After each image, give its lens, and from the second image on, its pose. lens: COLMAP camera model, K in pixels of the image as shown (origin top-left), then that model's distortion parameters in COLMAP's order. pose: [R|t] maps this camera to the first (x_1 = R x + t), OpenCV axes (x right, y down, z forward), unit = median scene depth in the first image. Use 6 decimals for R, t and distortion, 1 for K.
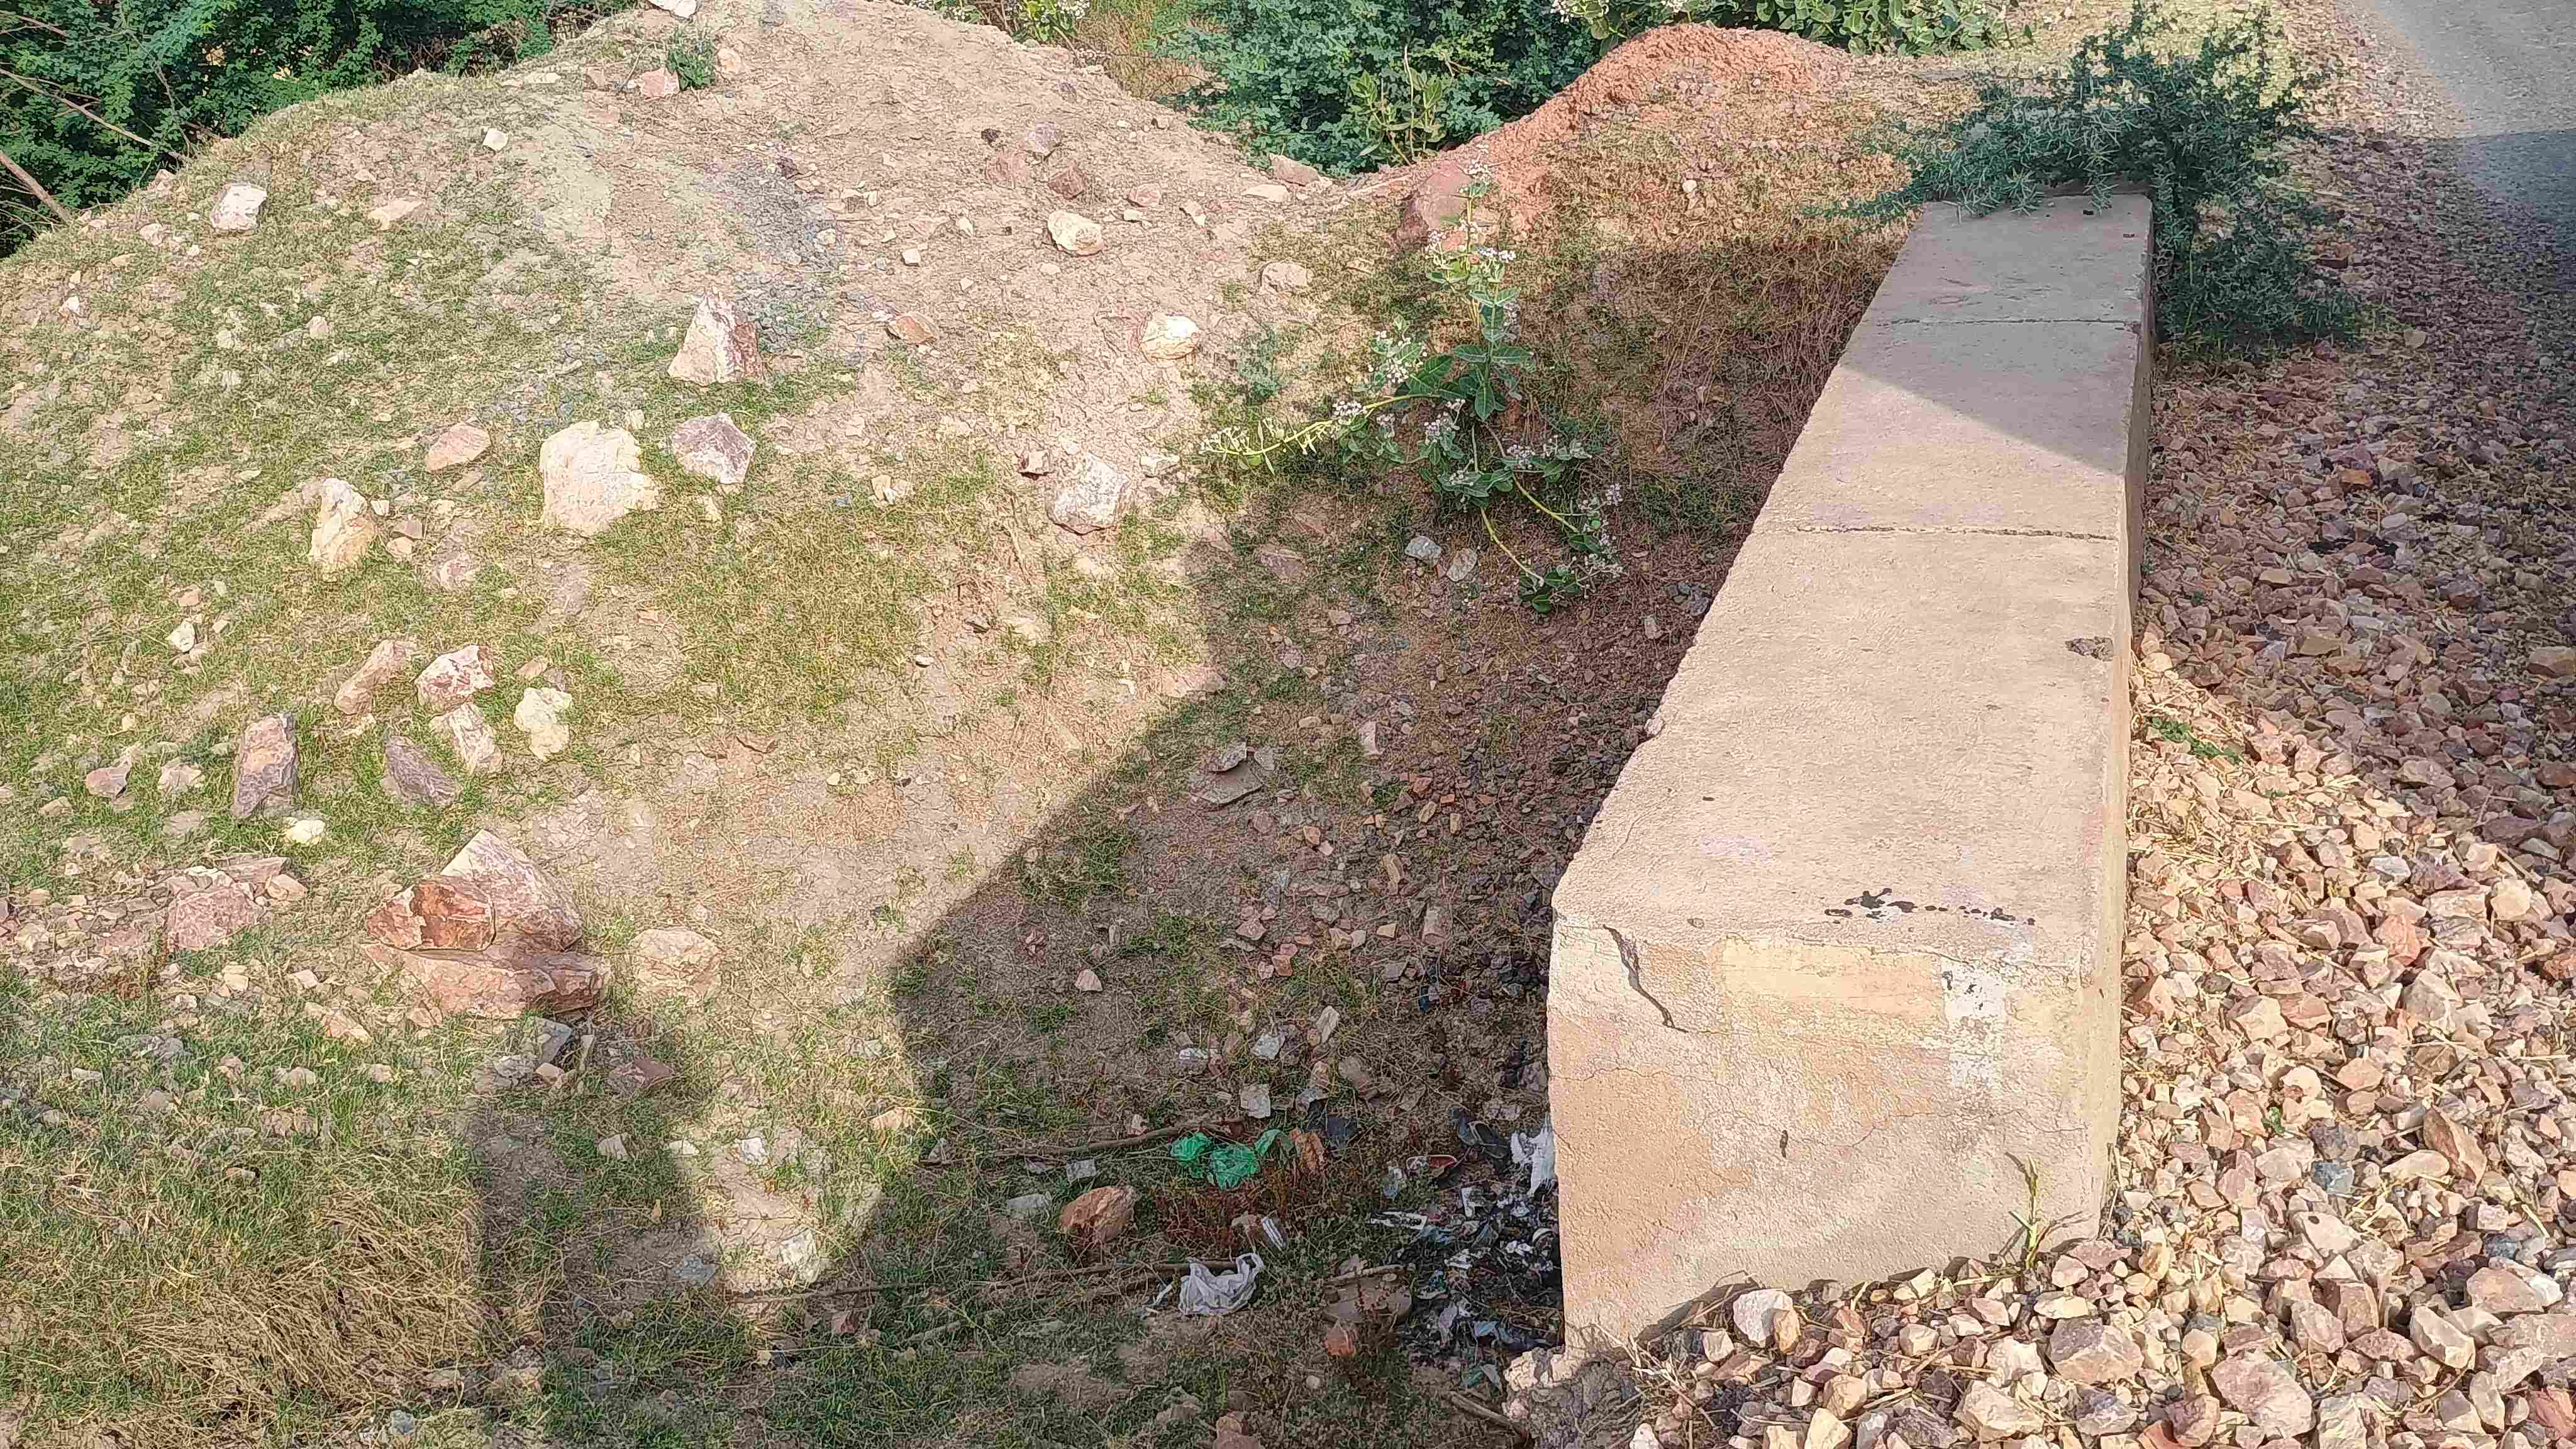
lens RADIAL K [[2252.4, 0, 1333.3], [0, 2252.4, 707.0], [0, 0, 1]] dist [0.053384, -0.057528]
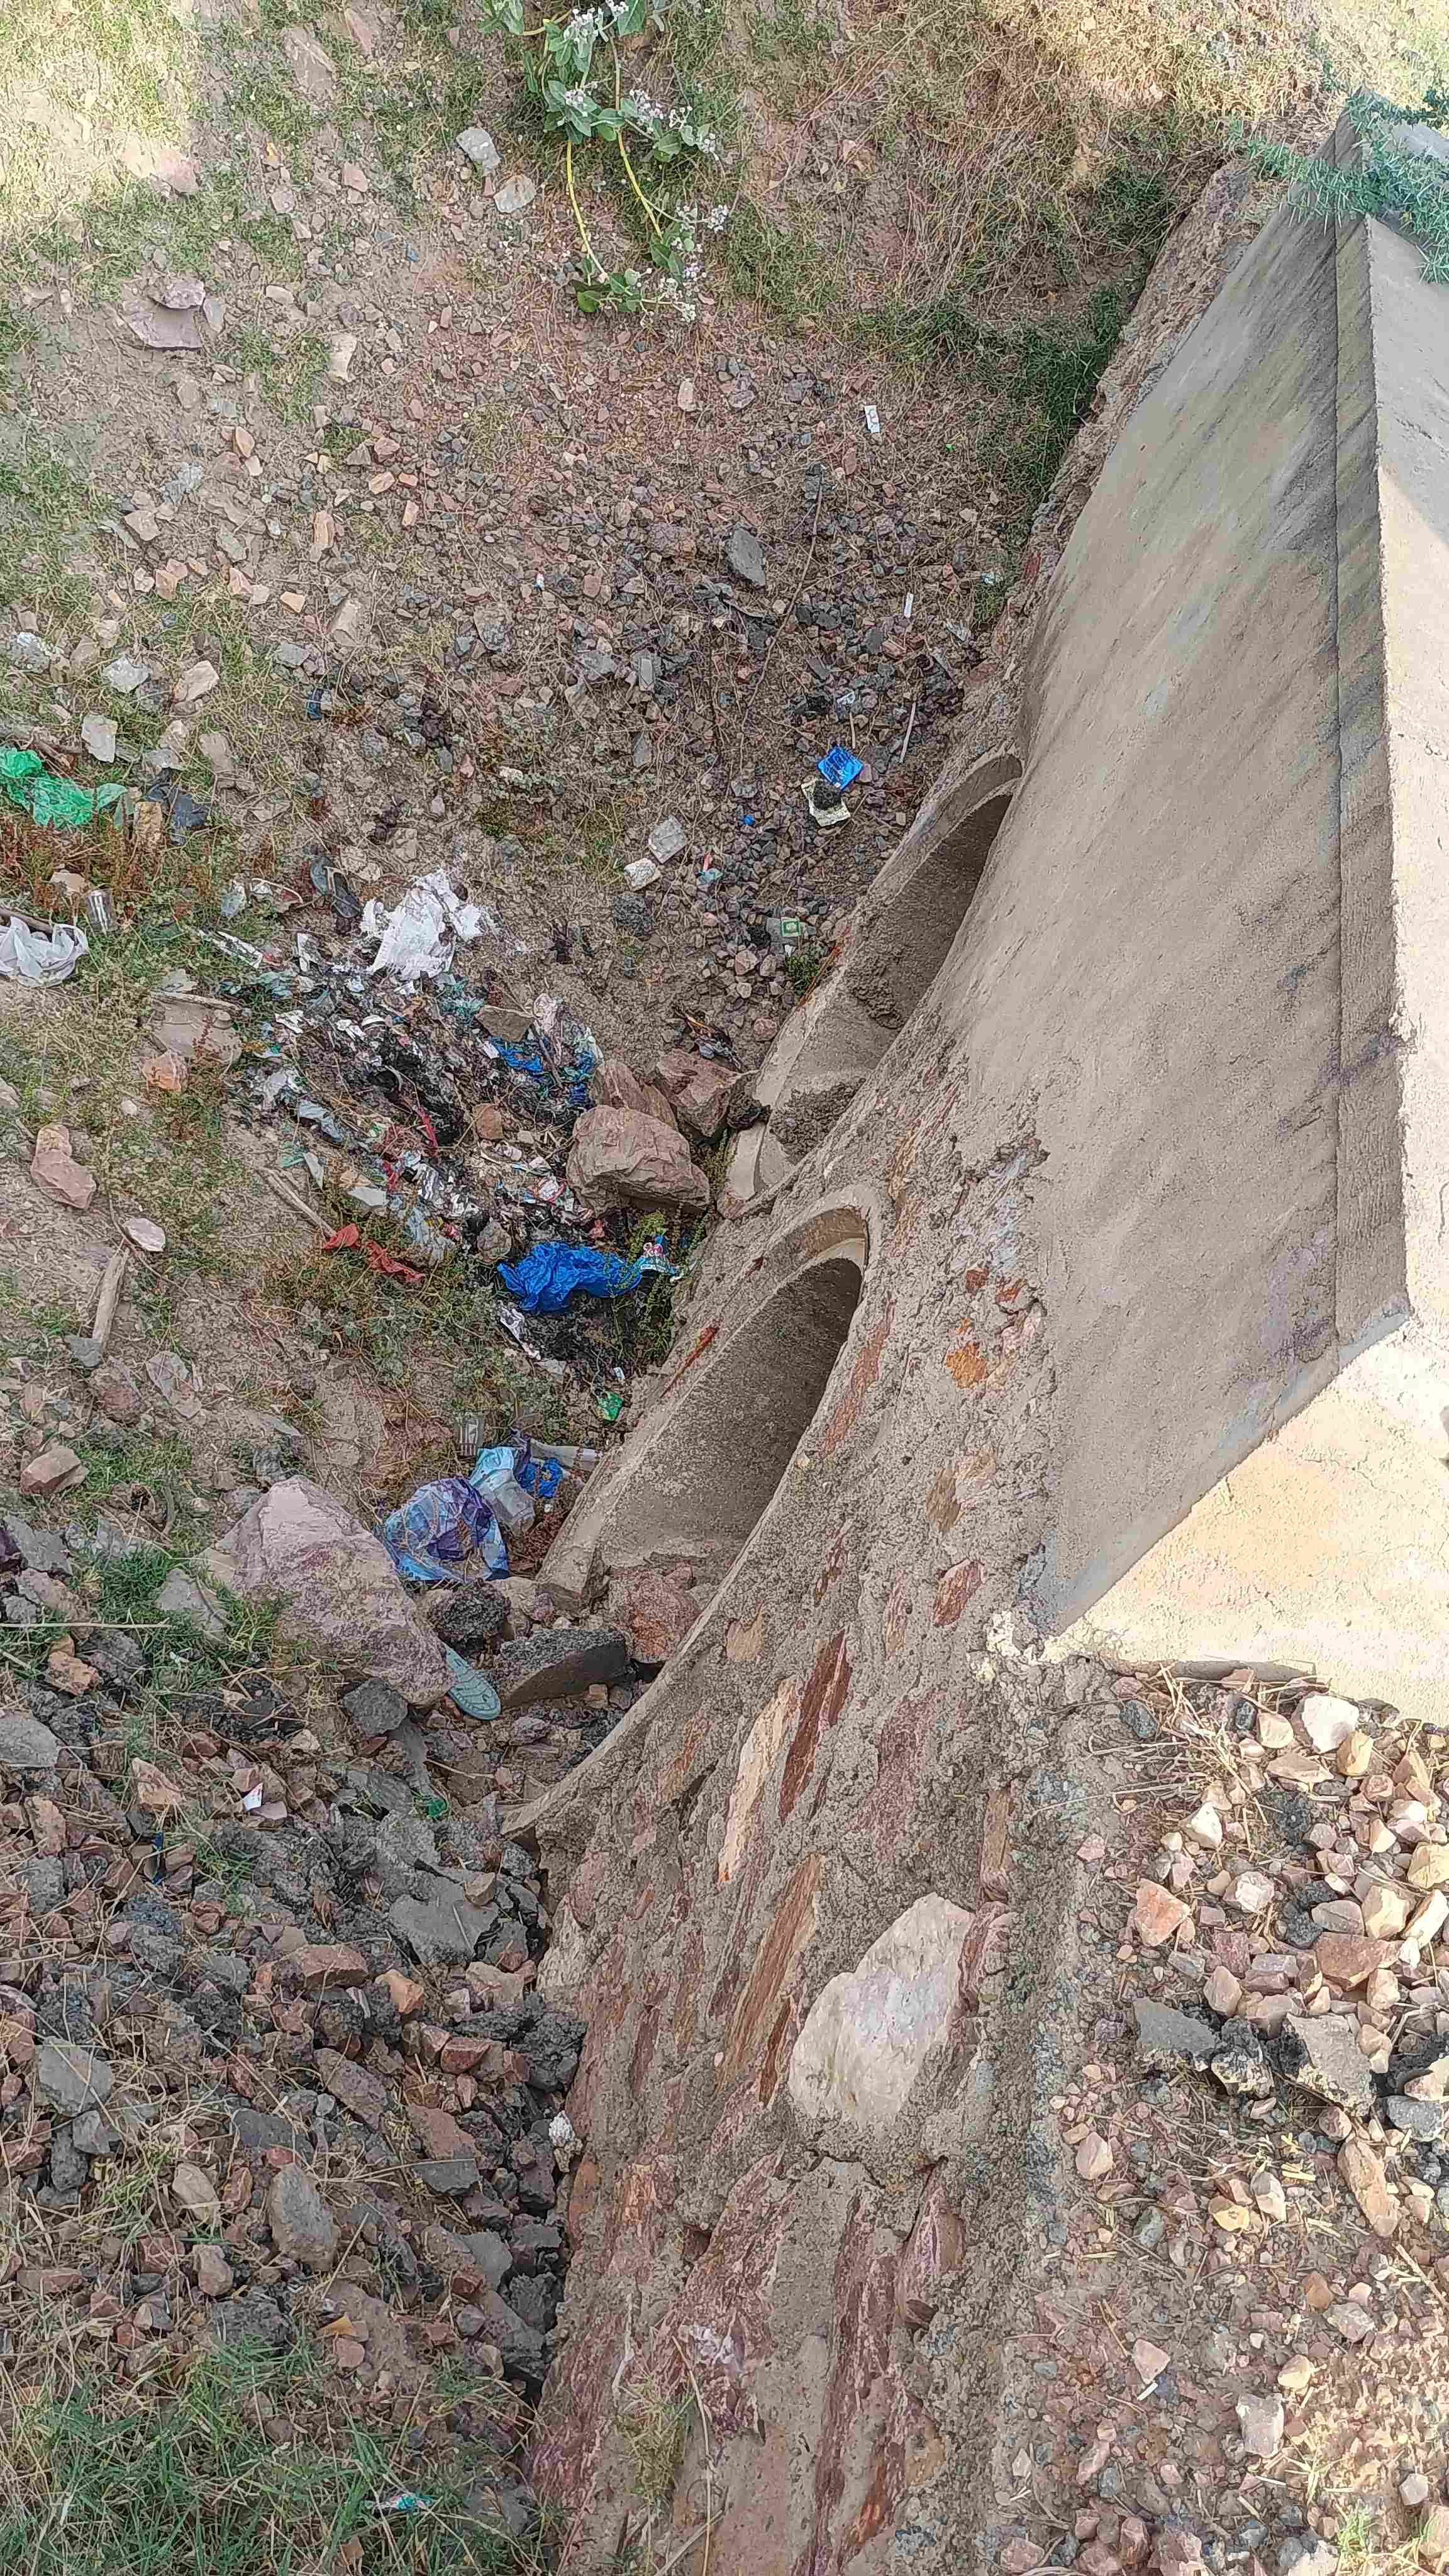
lens RADIAL K [[2252.4, 0, 752.4], [0, 2252.4, 1331.6], [0, 0, 1]] dist [0.053384, -0.057528]
pose [[0.823648, 0.299556, 0.481529, -0.167417], [-0.476799, 0.825498, 0.302020, -0.014909], [-0.307030, -0.478350, 0.822748, 0.109146]]
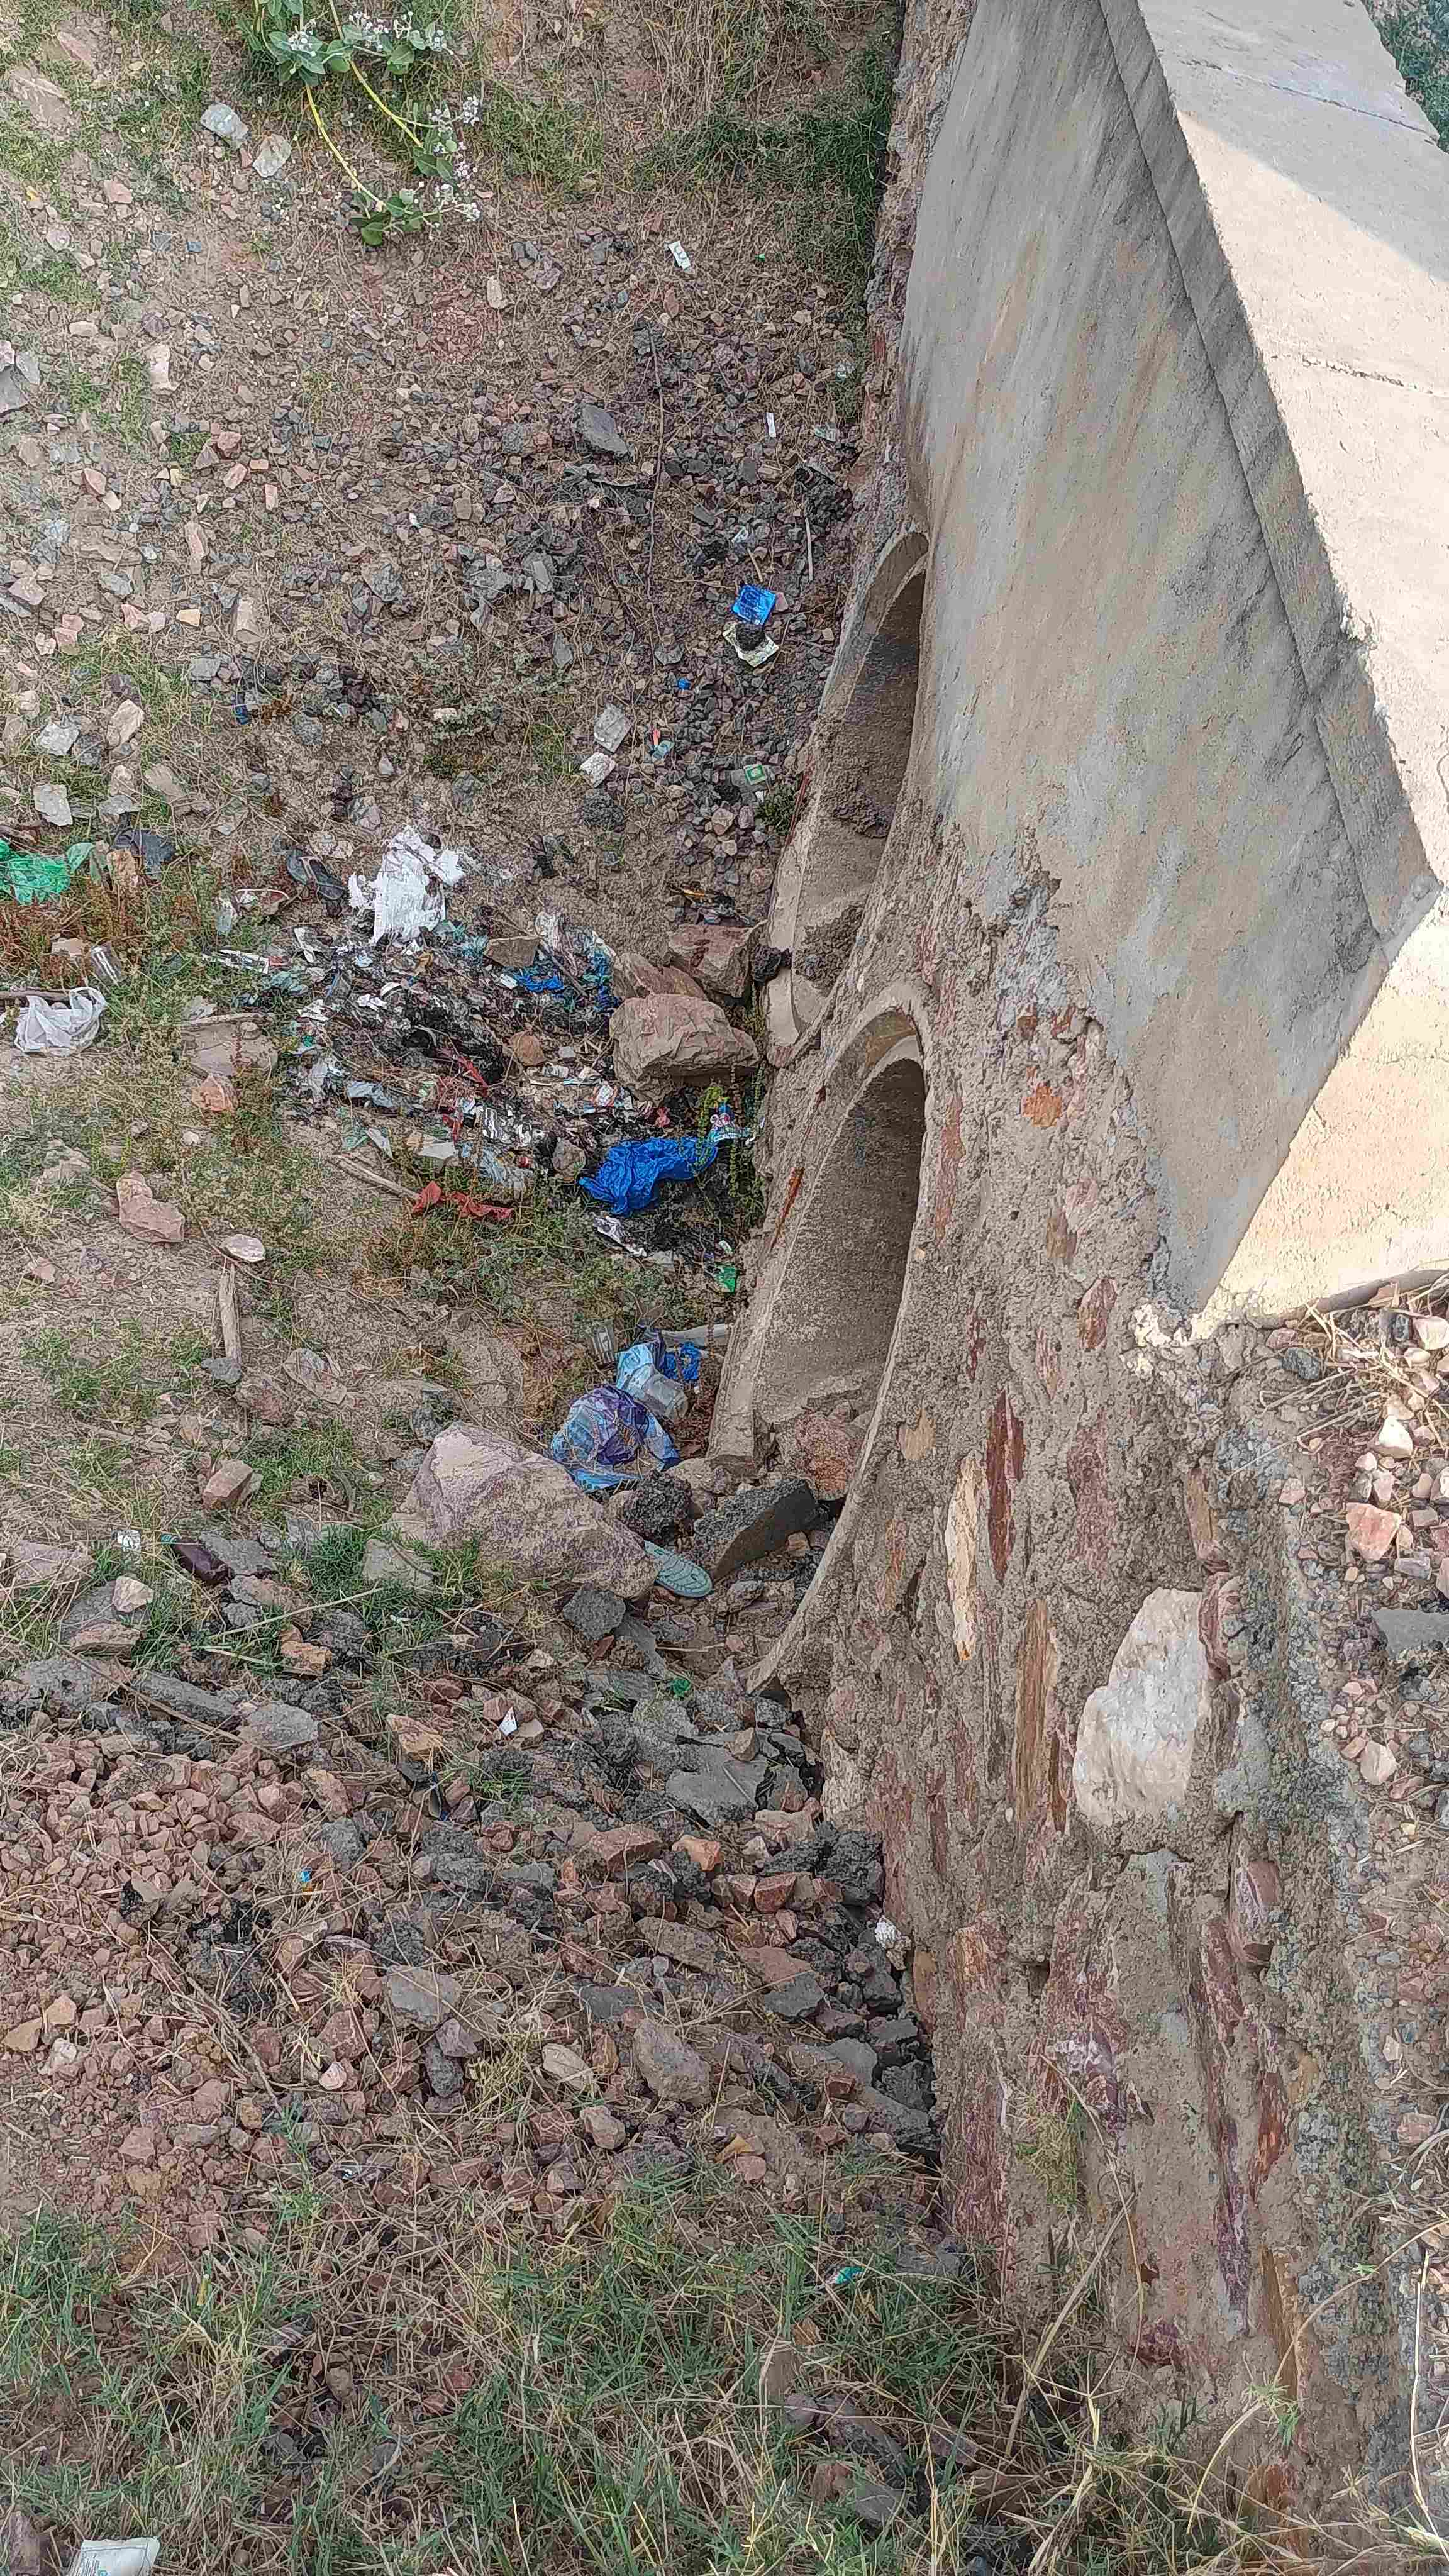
lens RADIAL K [[2252.4, 0, 724.7], [0, 2252.4, 1300.4], [0, 0, 1]] dist [0.053384, -0.057528]
pose [[0.900679, 0.016984, 0.434152, -0.168033], [-0.188004, 0.916081, 0.354189, -0.007251], [-0.391703, -0.400633, 0.828289, 0.096364]]
